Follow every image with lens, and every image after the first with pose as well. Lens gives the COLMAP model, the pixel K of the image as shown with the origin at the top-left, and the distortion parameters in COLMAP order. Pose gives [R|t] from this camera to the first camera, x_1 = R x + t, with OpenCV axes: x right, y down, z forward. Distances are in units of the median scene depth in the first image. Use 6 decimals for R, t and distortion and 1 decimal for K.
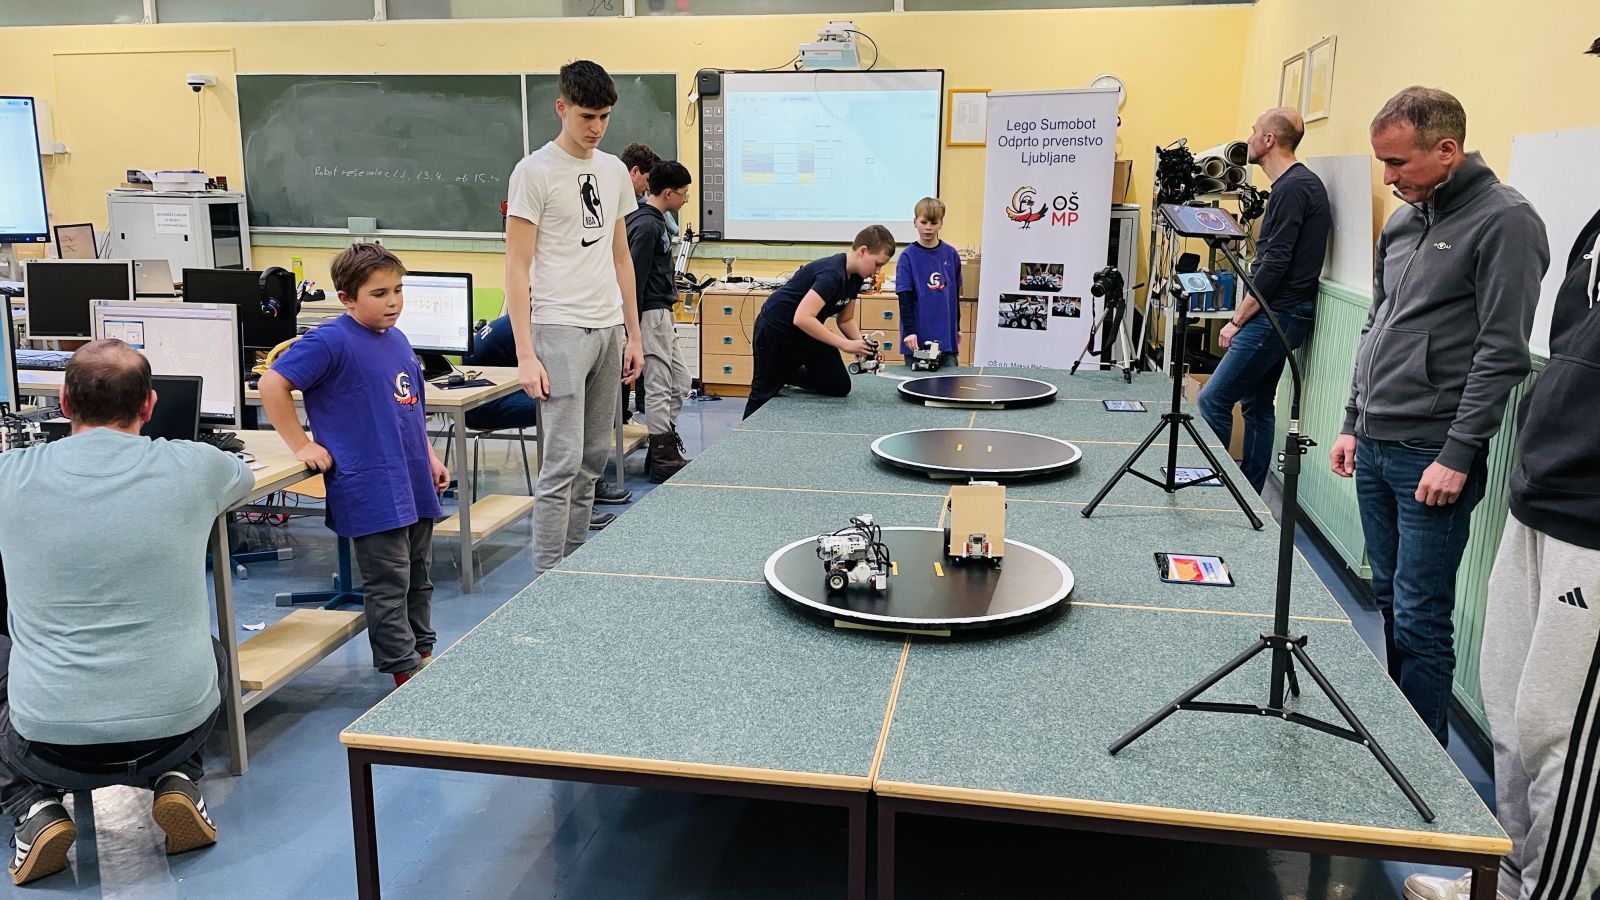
lens RADIAL K [[1205.3, 0, 784.5], [0, 1205.3, 446.4], [0, 0, 1]] dist [0.086756, -0.114444]
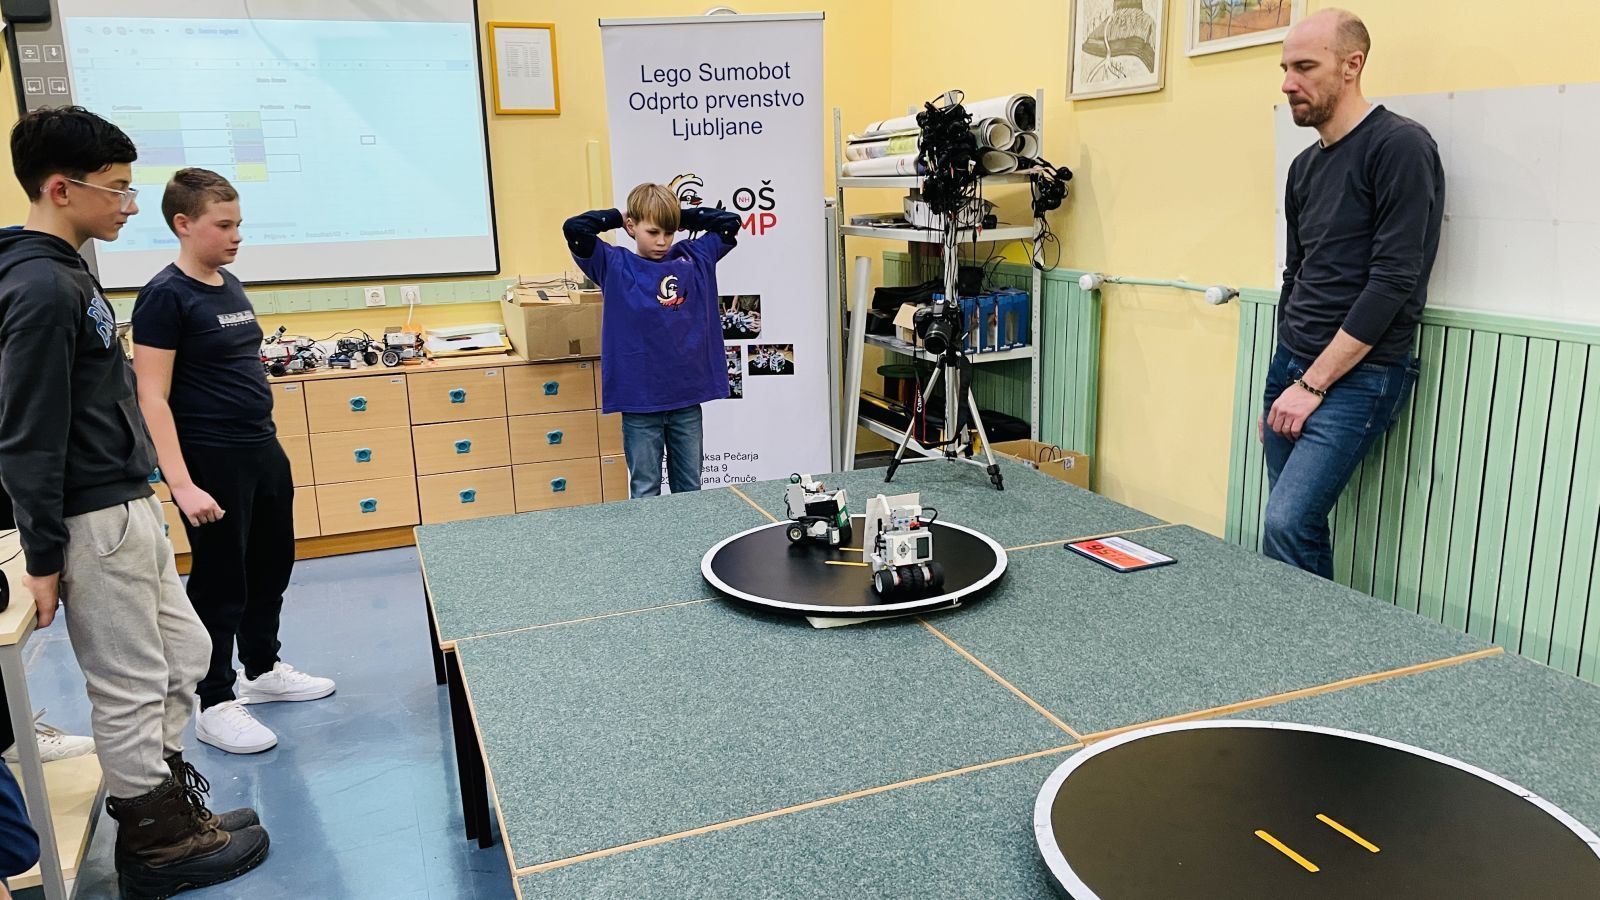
lens RADIAL K [[1205.3, 0, 785.0], [0, 1205.3, 463.6], [0, 0, 1]] dist [0.086756, -0.114444]
pose [[0.850446, -0.153120, 0.503285, -0.093145], [0.145871, 0.987826, 0.054047, -0.095034], [-0.505434, 0.027451, 0.862428, 0.448255]]
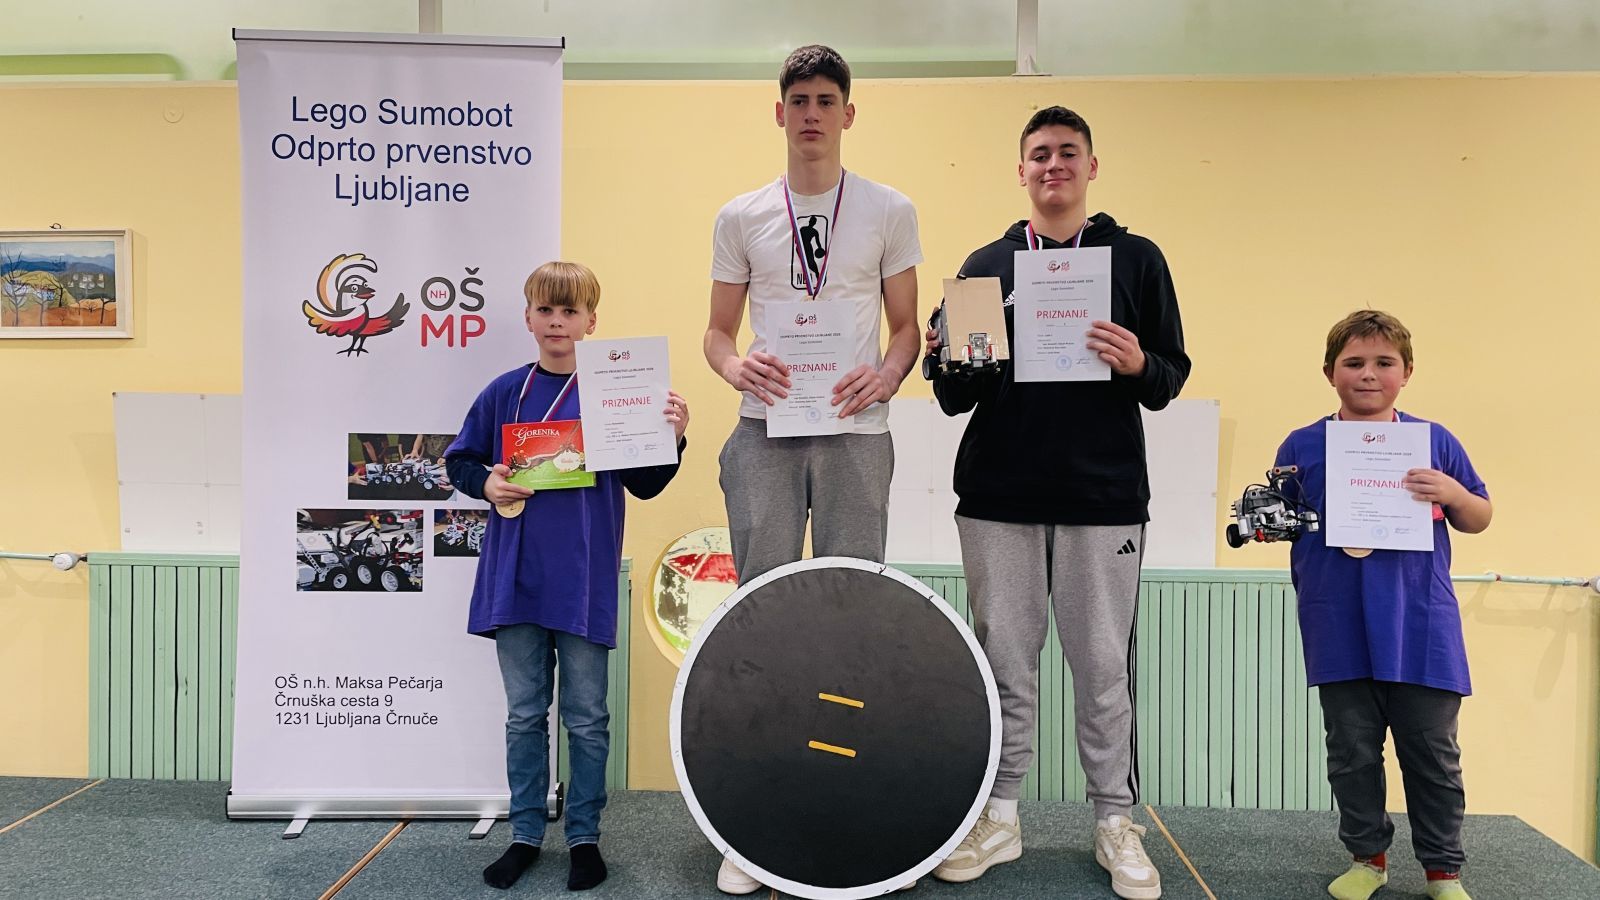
lens RADIAL K [[1205.3, 0, 802.1], [0, 1205.3, 436.0], [0, 0, 1]] dist [0.086756, -0.114444]
pose [[0.827170, -0.014075, 0.561775, 0.091925], [0.113165, 0.983378, -0.141989, -0.075846], [-0.550439, 0.181023, 0.815014, 0.589256]]
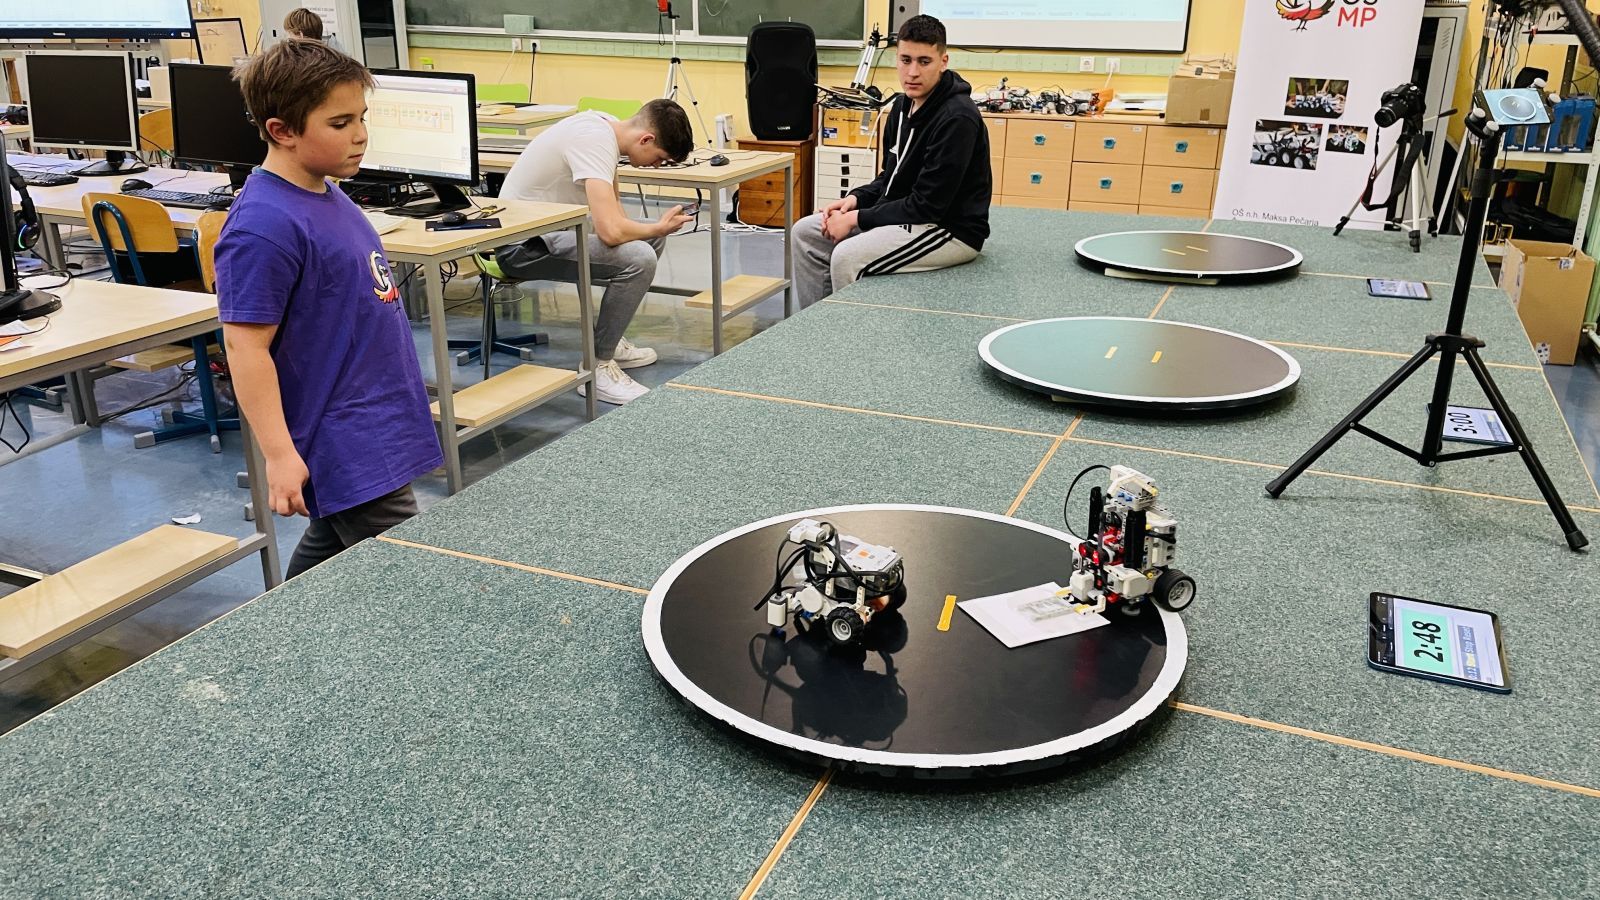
lens RADIAL K [[1205.3, 0, 805.2], [0, 1205.3, 440.5], [0, 0, 1]] dist [0.086756, -0.114444]
pose [[0.977978, 0.075661, -0.194512, 0.067755], [-0.048179, 0.988647, 0.142325, -0.023094], [0.203072, -0.129820, 0.970520, 0.178990]]
